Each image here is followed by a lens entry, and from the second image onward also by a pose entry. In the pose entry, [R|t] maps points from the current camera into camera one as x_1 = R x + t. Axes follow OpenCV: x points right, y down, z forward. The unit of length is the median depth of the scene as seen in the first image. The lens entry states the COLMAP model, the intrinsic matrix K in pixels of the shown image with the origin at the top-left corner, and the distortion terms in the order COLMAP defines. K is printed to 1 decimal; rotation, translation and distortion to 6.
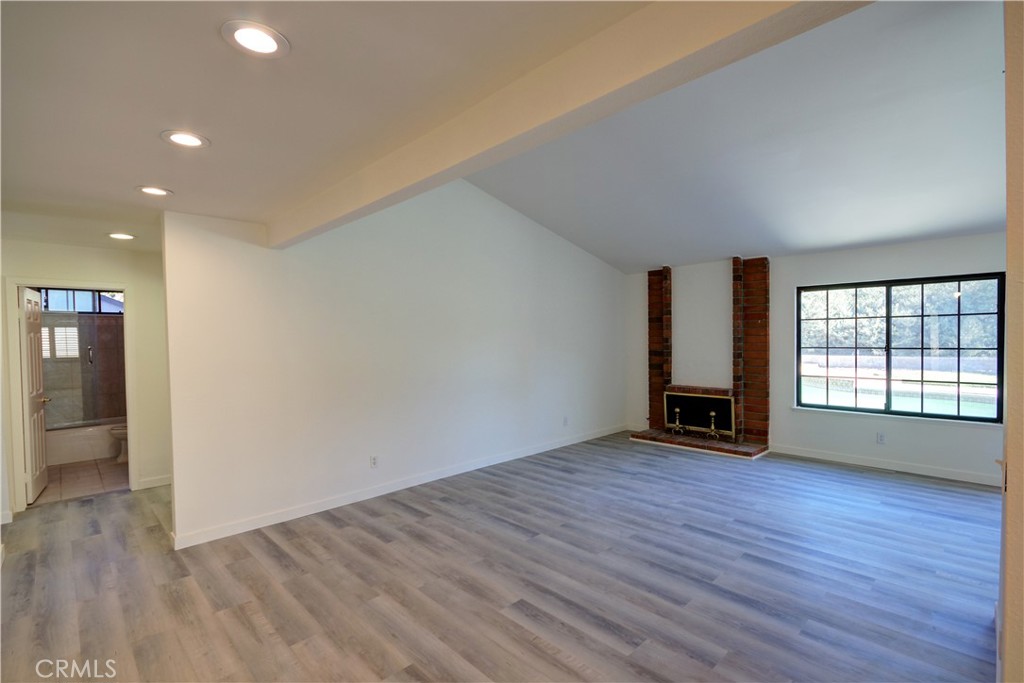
lens RADIAL K [[475.1, 0, 512.1], [0, 475.1, 343.7], [0, 0, 1]] dist [-0.010967, -0.001229]
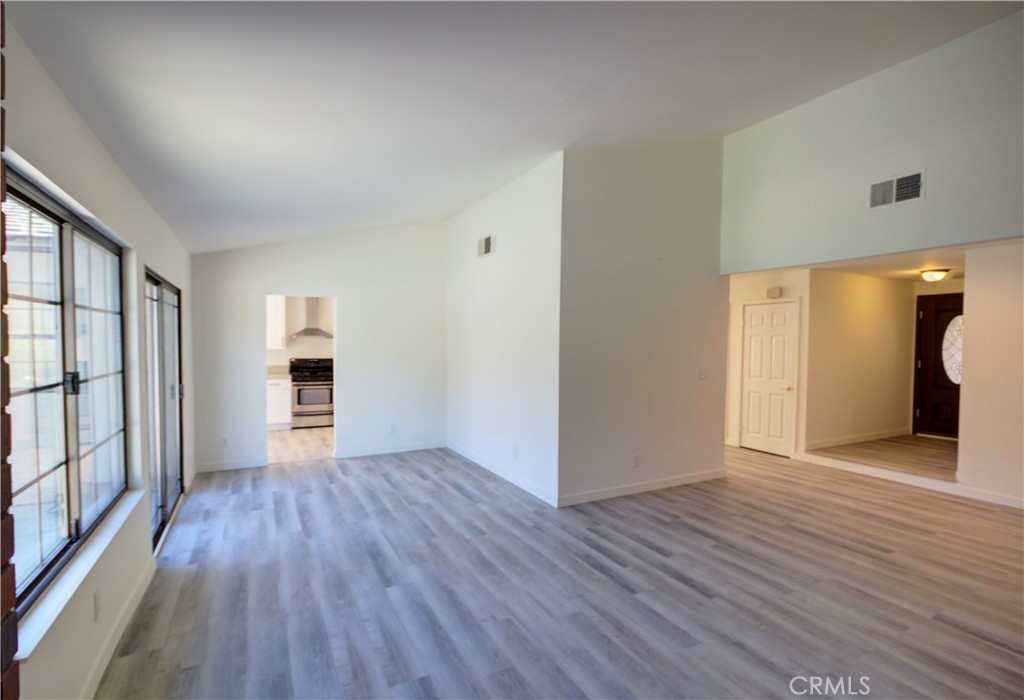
lens RADIAL K [[486.8, 0, 511.9], [0, 486.8, 352.2], [0, 0, 1]] dist [0.001687, 0.000376]
pose [[-0.961370, 0.002887, 0.275246, 0.481715], [0.011499, 0.999493, 0.029680, -0.034753], [-0.275021, 0.031699, -0.960916, 1.928285]]
